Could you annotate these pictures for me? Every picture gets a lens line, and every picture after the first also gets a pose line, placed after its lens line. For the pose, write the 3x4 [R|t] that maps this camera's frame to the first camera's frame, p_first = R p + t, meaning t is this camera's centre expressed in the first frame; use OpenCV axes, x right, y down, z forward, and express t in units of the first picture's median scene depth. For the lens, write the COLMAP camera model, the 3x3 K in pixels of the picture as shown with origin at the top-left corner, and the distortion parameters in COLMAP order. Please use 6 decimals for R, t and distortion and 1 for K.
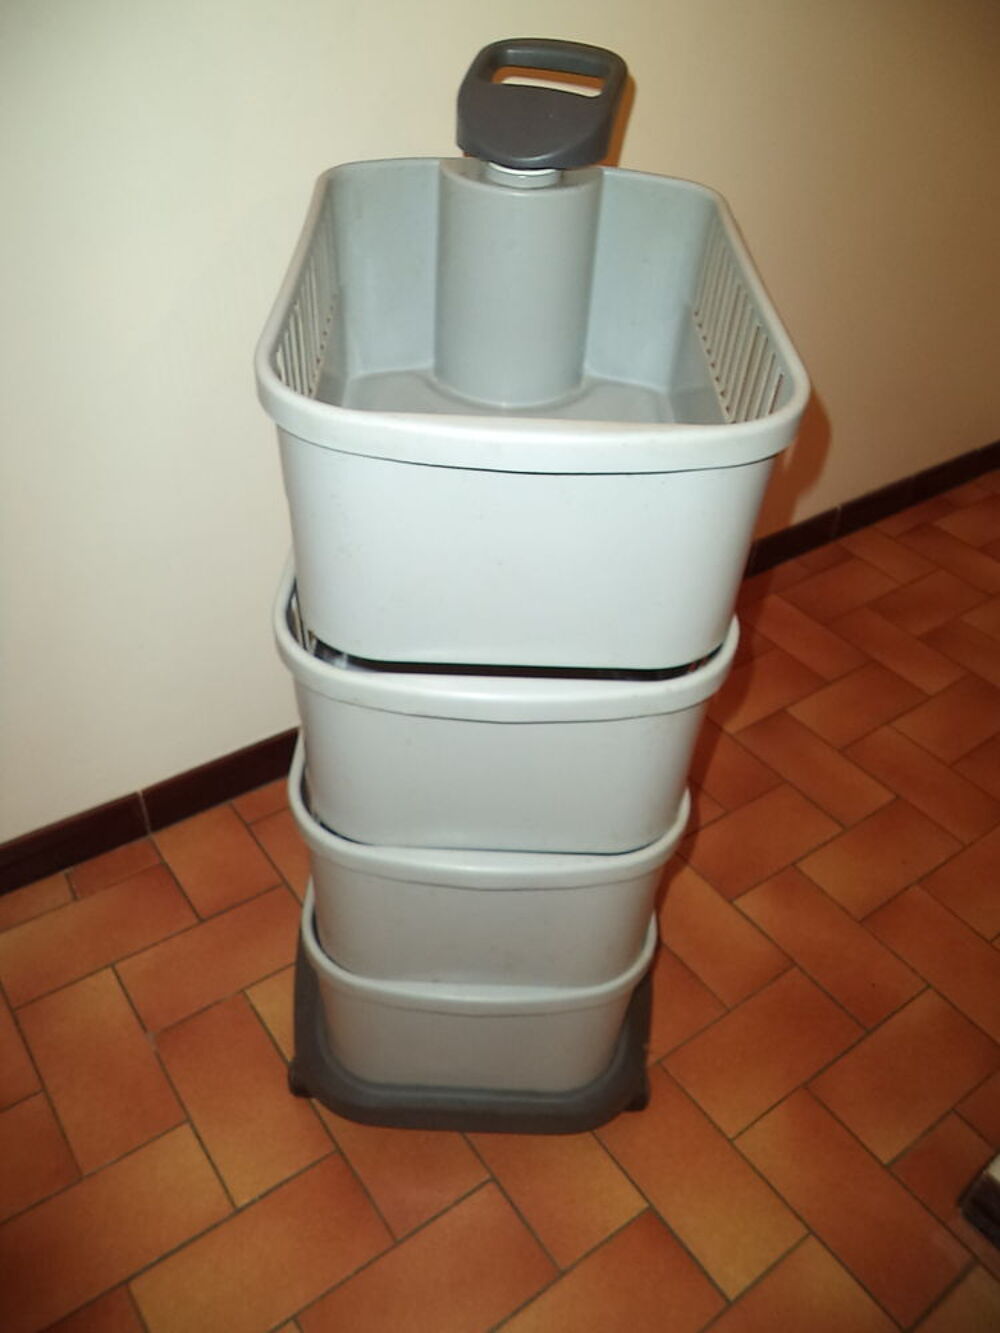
lens RADIAL K [[1083.4, 0, 491.9], [0, 1083.4, 665.6], [0, 0, 1]] dist [-0.034457, 0.011005]
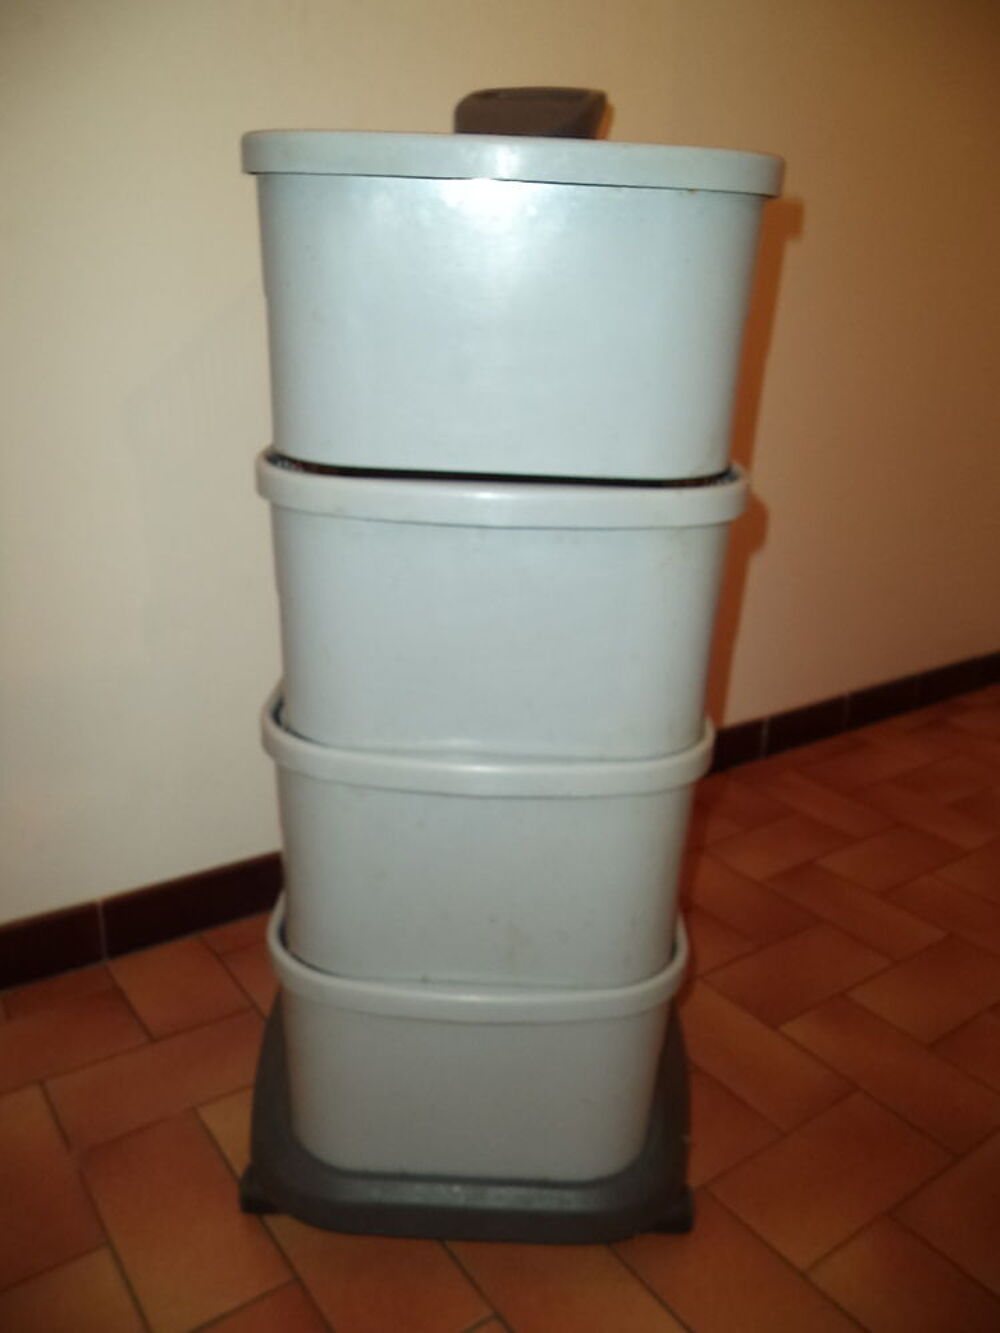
lens RADIAL K [[1083.4, 0, 491.9], [0, 1083.4, 665.6], [0, 0, 1]] dist [-0.034457, 0.011005]
pose [[0.999956, -0.008211, -0.004515, 0.004231], [0.006128, 0.937545, -0.347809, 0.264071], [0.007089, 0.347766, 0.937555, 0.107766]]
